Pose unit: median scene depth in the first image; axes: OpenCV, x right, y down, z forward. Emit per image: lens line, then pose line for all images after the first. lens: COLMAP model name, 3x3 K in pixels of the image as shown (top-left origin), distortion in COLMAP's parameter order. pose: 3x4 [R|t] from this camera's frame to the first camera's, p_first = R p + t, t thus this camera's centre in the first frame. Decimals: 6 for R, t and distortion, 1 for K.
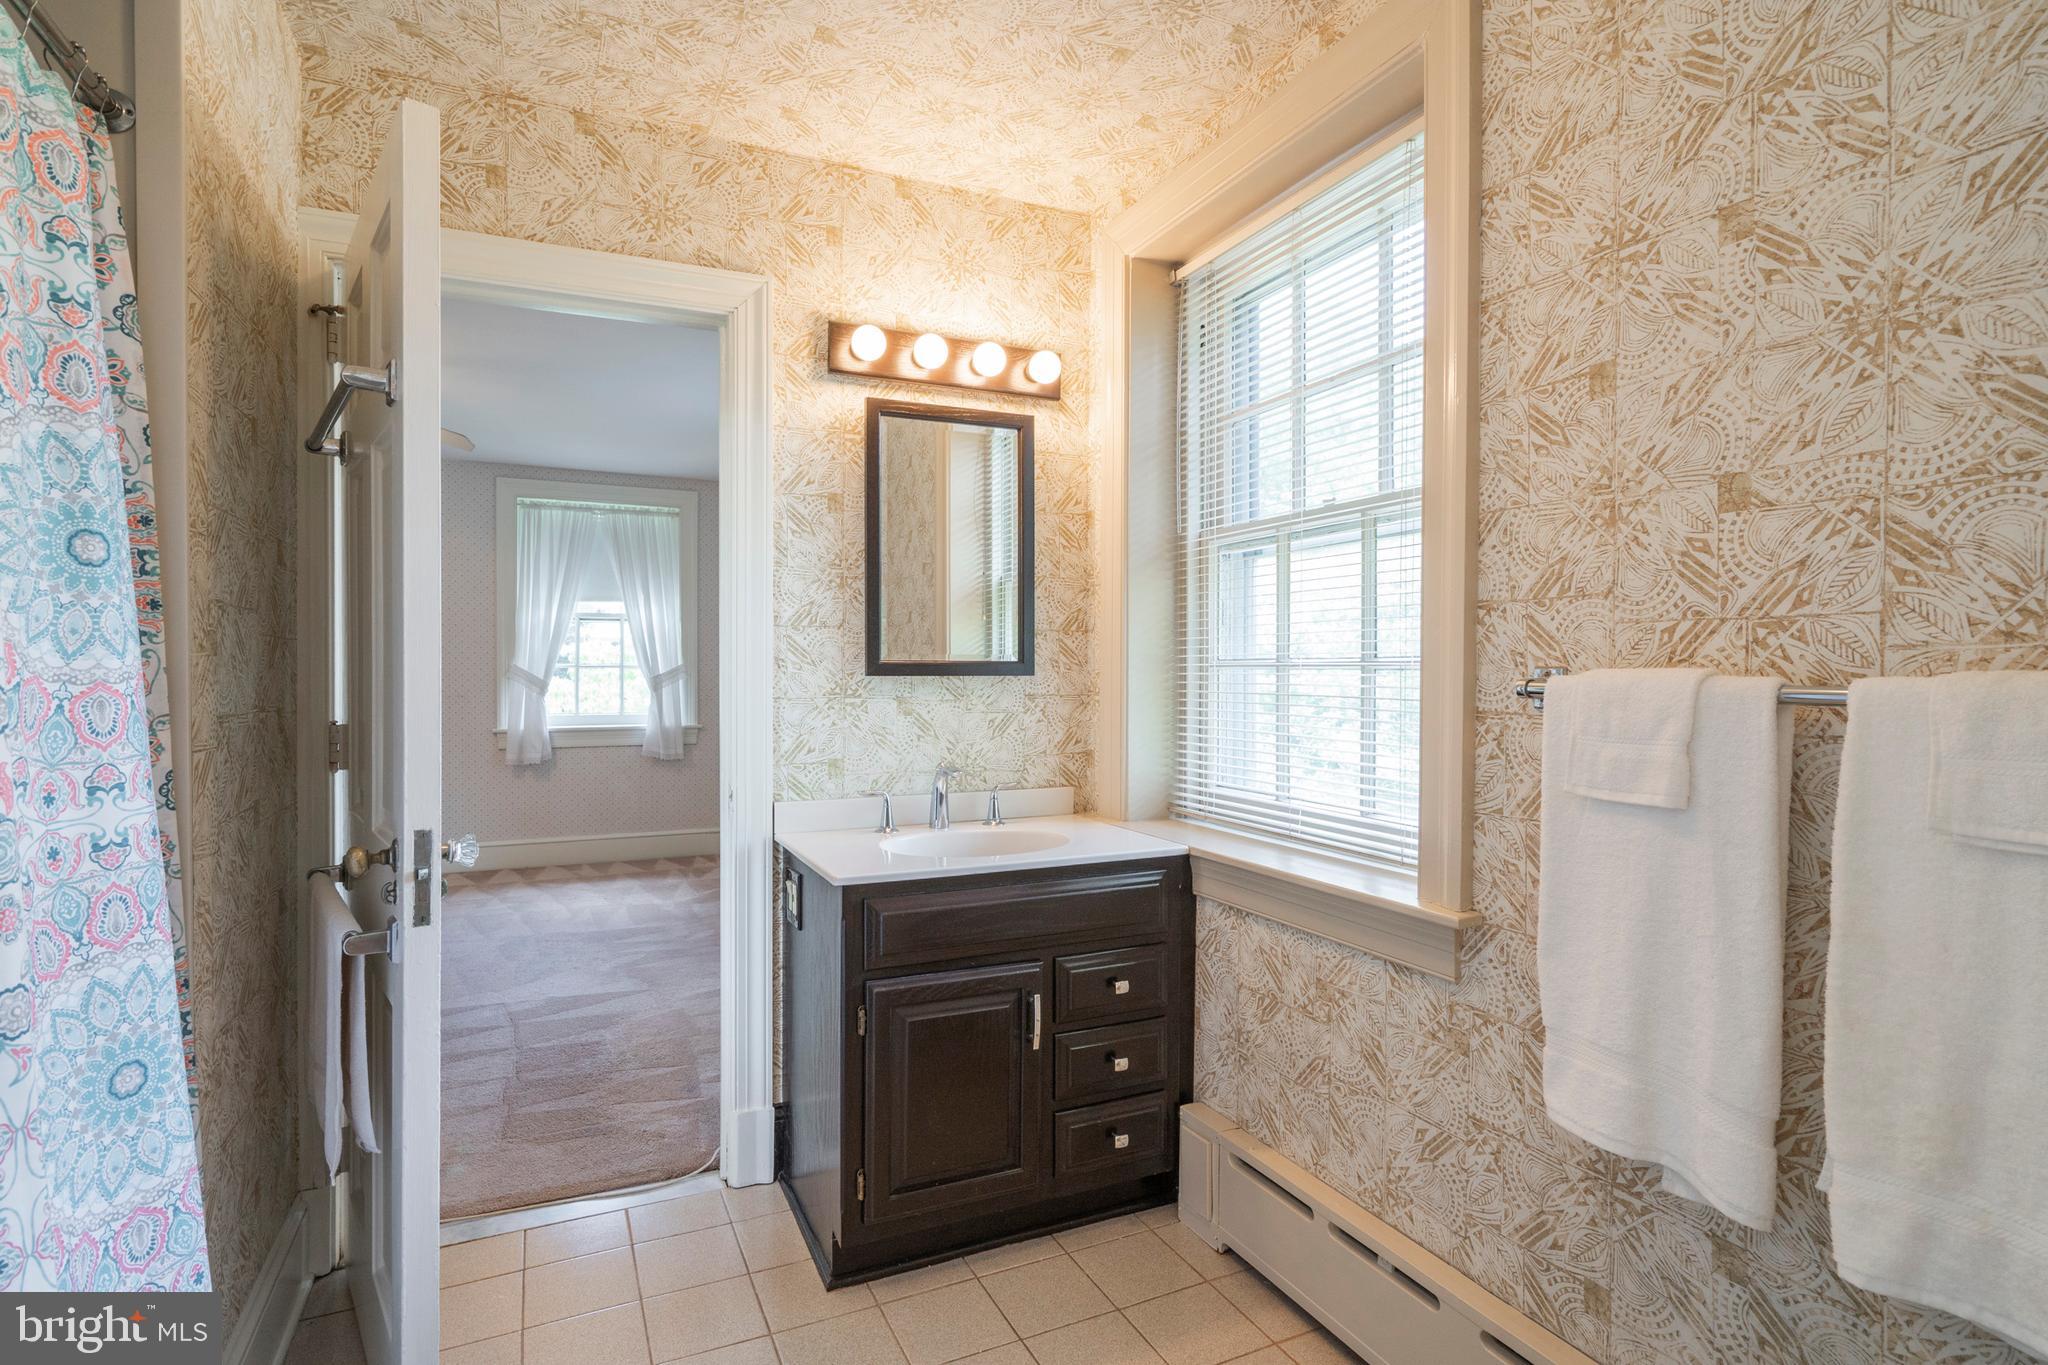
lens RADIAL K [[1012.5, 0, 1027.6], [0, 1012.5, 677.7], [0, 0, 1]] dist [0.002666, 0.000387]
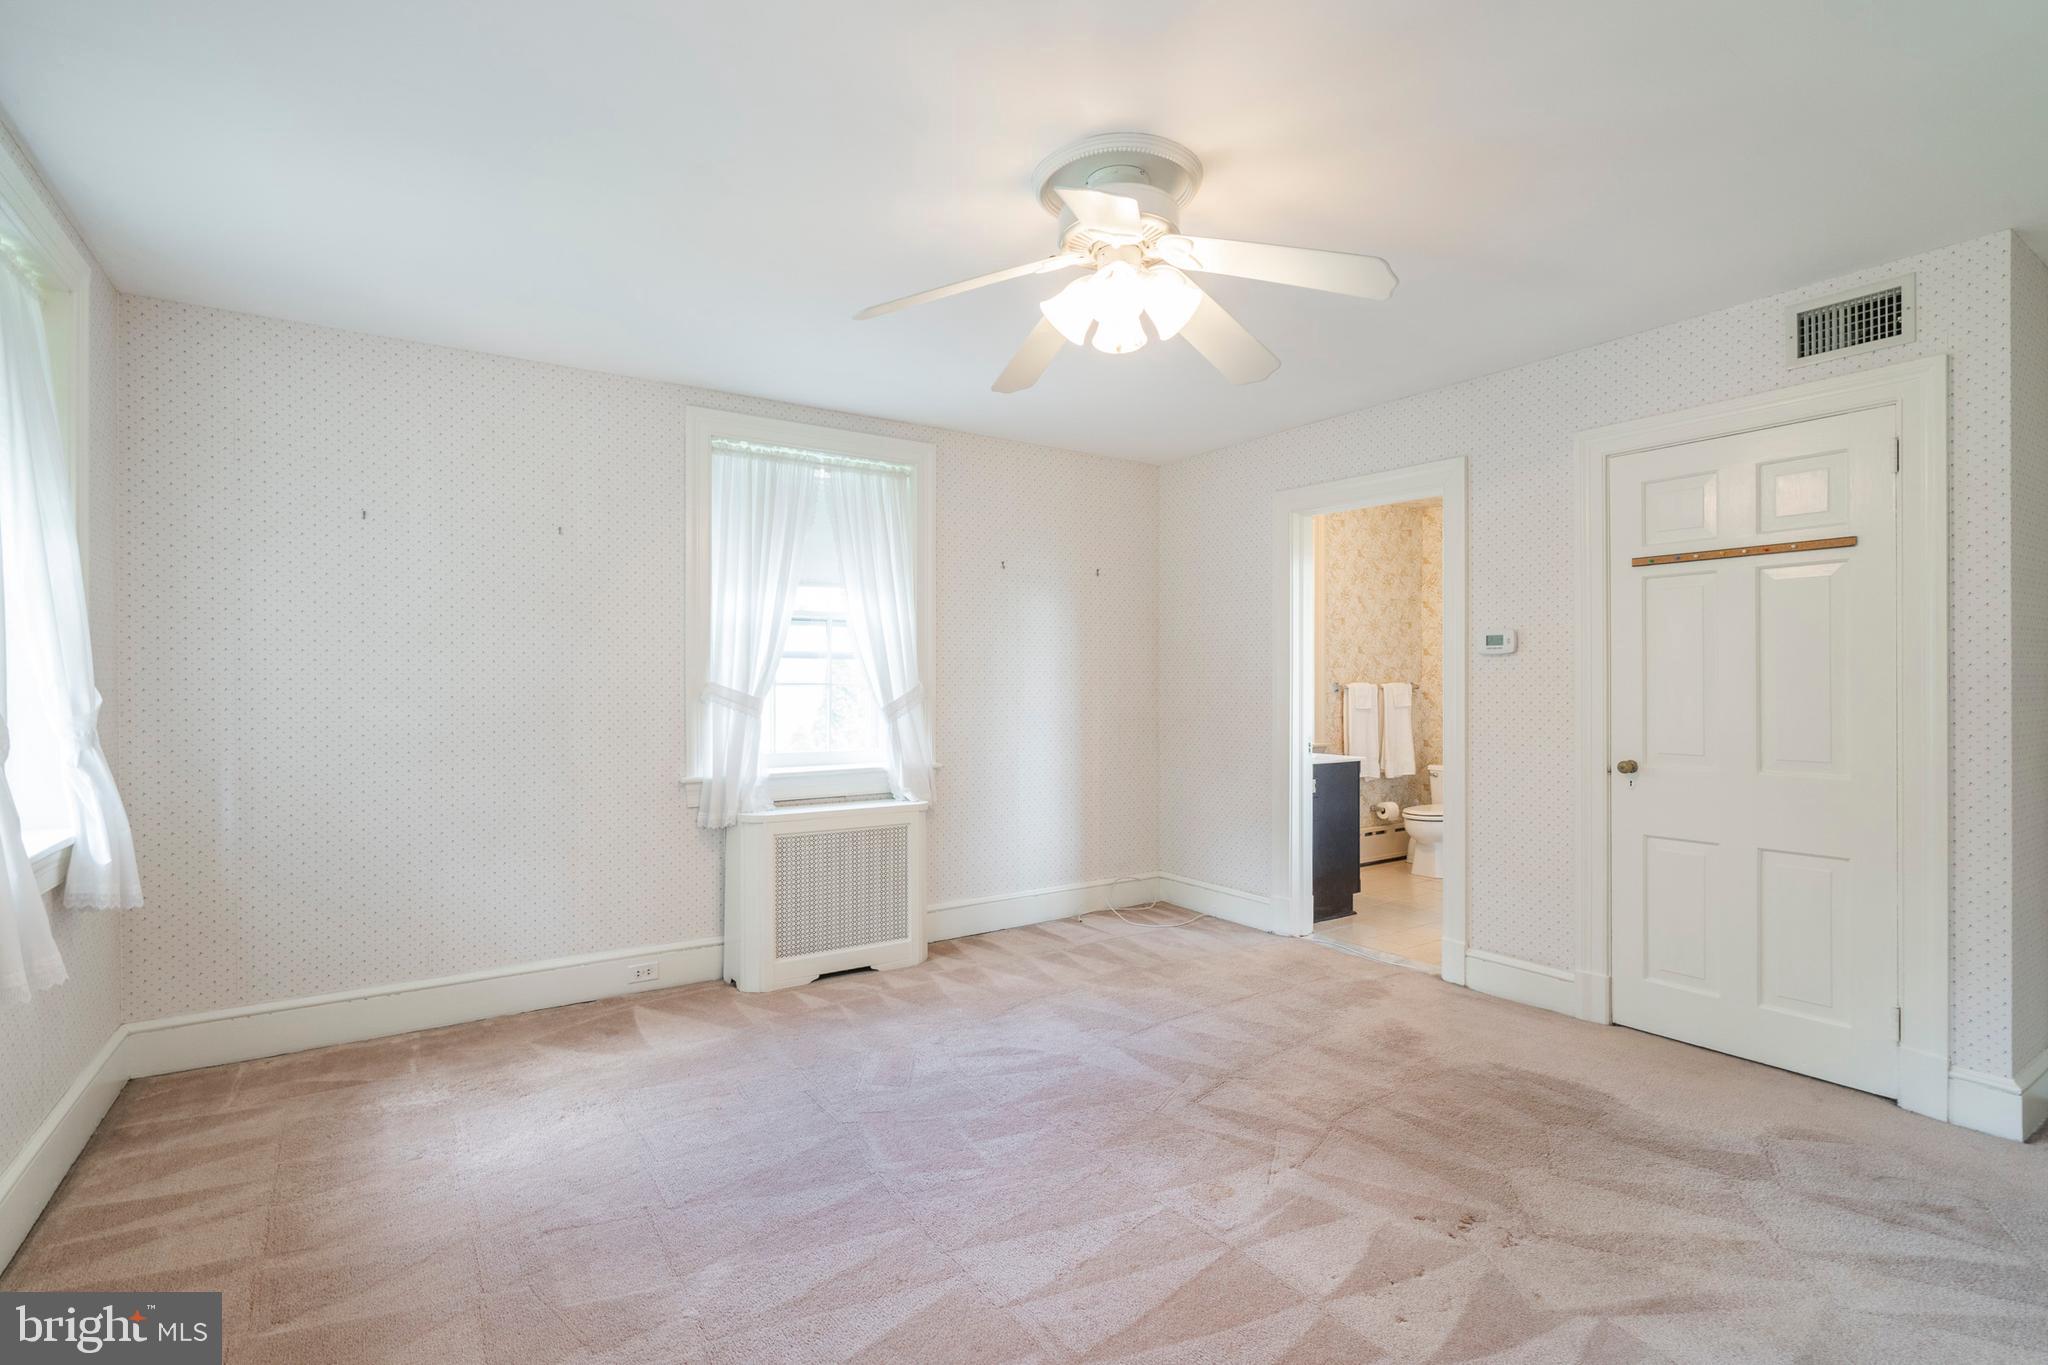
lens RADIAL K [[937.4, 0, 1031.1], [0, 937.4, 677.4], [0, 0, 1]] dist [-0.006423, 0.000392]
pose [[-0.139790, 0.000898, 0.990181, -2.997184], [0.013922, 0.999903, 0.001058, -0.049721], [-0.990083, 0.013933, -0.139789, 2.577414]]
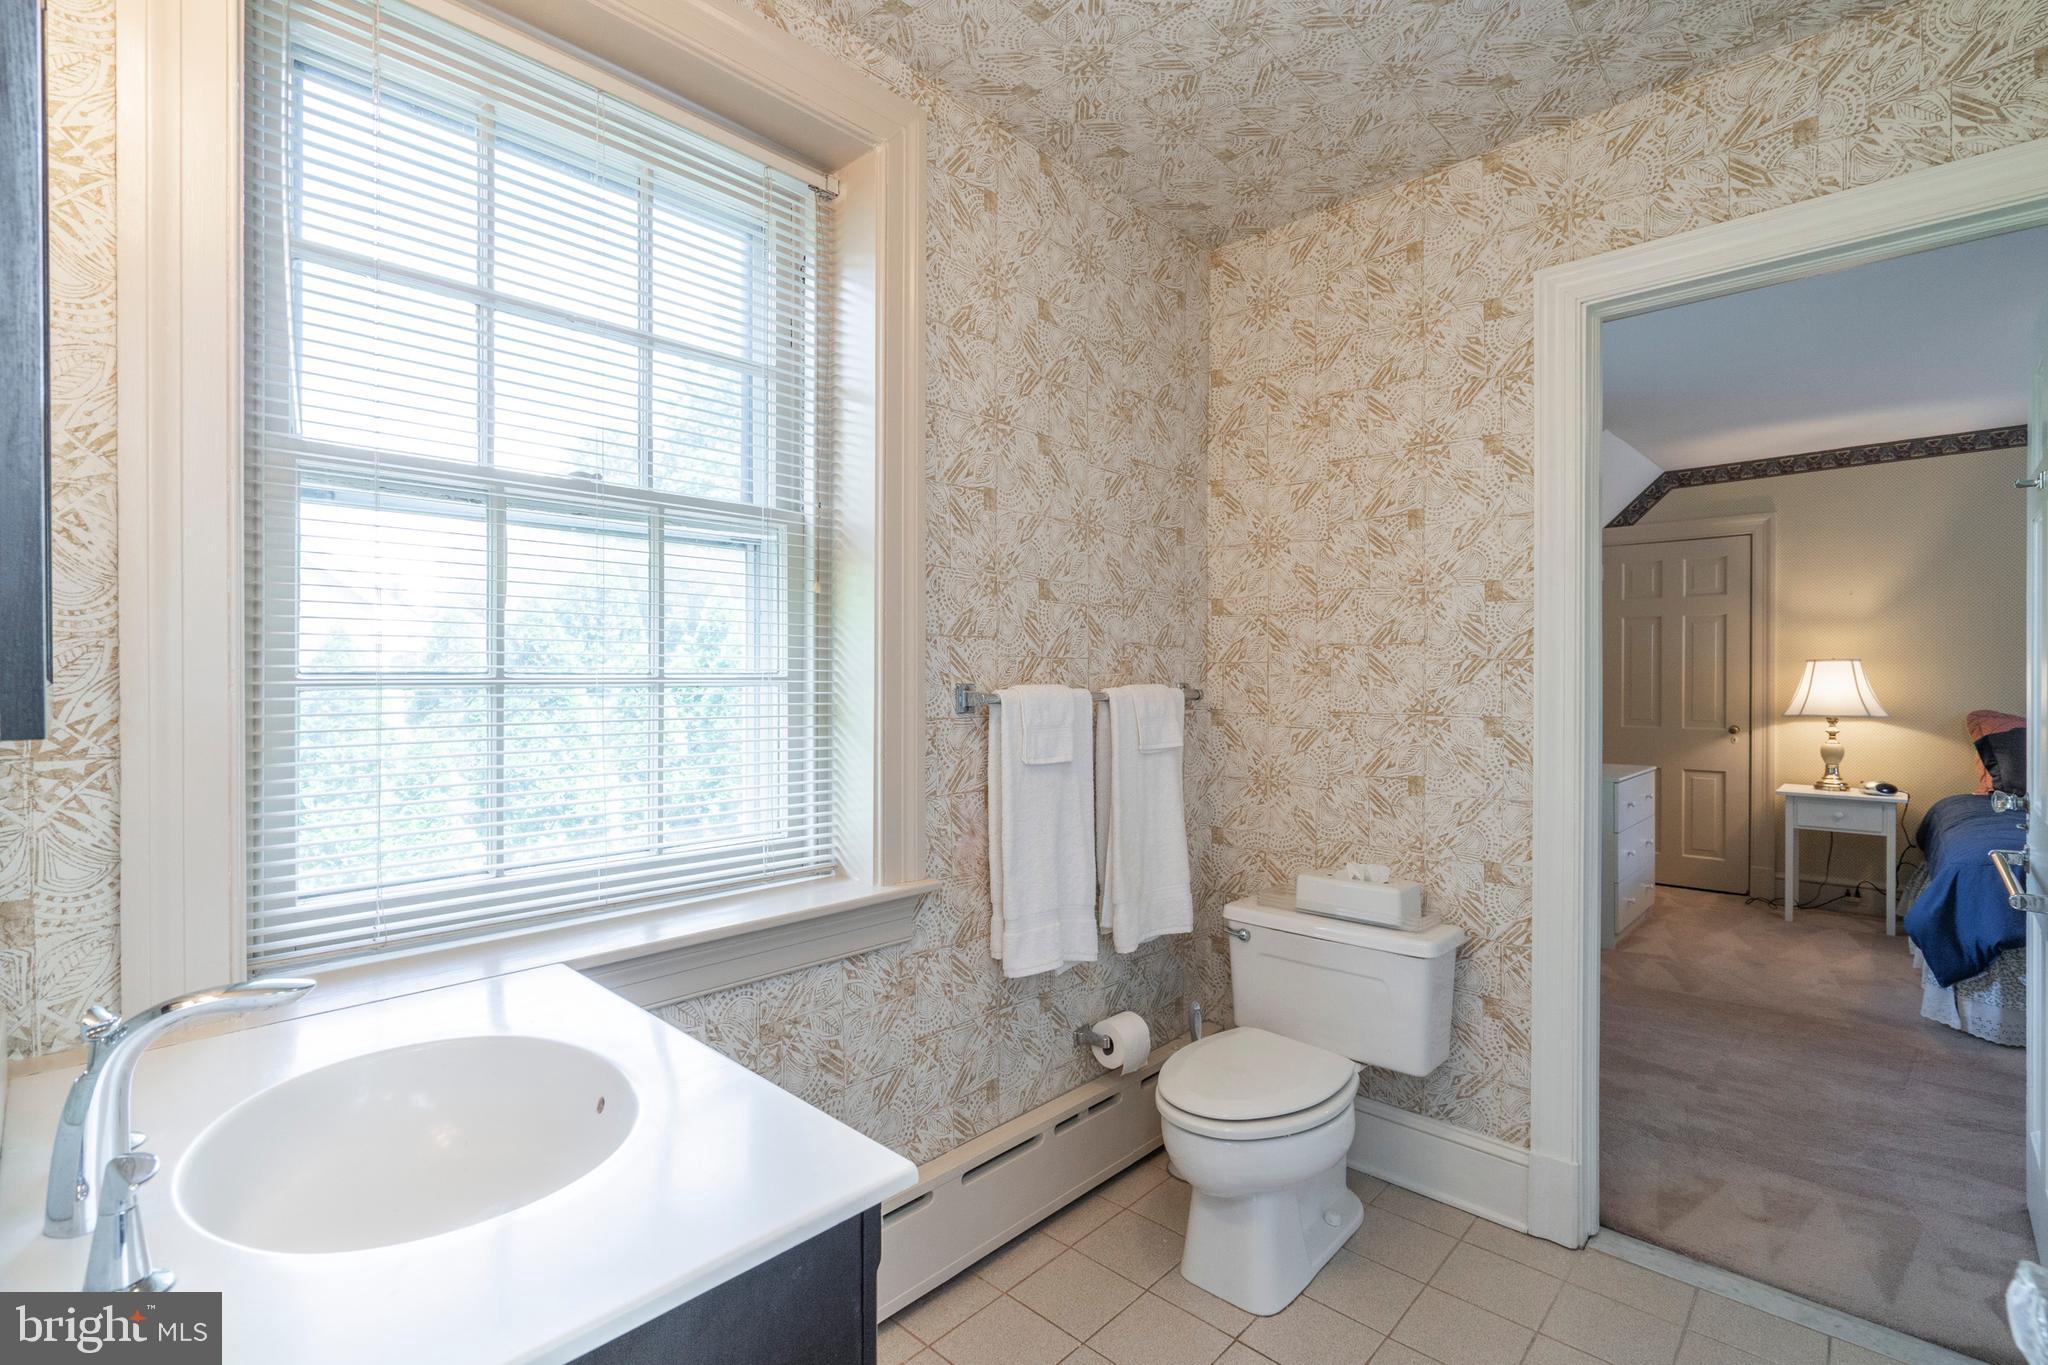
lens RADIAL K [[937.4, 0, 1032.5], [0, 937.4, 679.9], [0, 0, 1]] dist [-0.006423, 0.000392]
pose [[-0.359899, -0.002778, 0.932987, -0.678070], [0.010453, 0.999921, 0.007010, -0.021568], [-0.932933, 0.012275, -0.359842, 1.233799]]
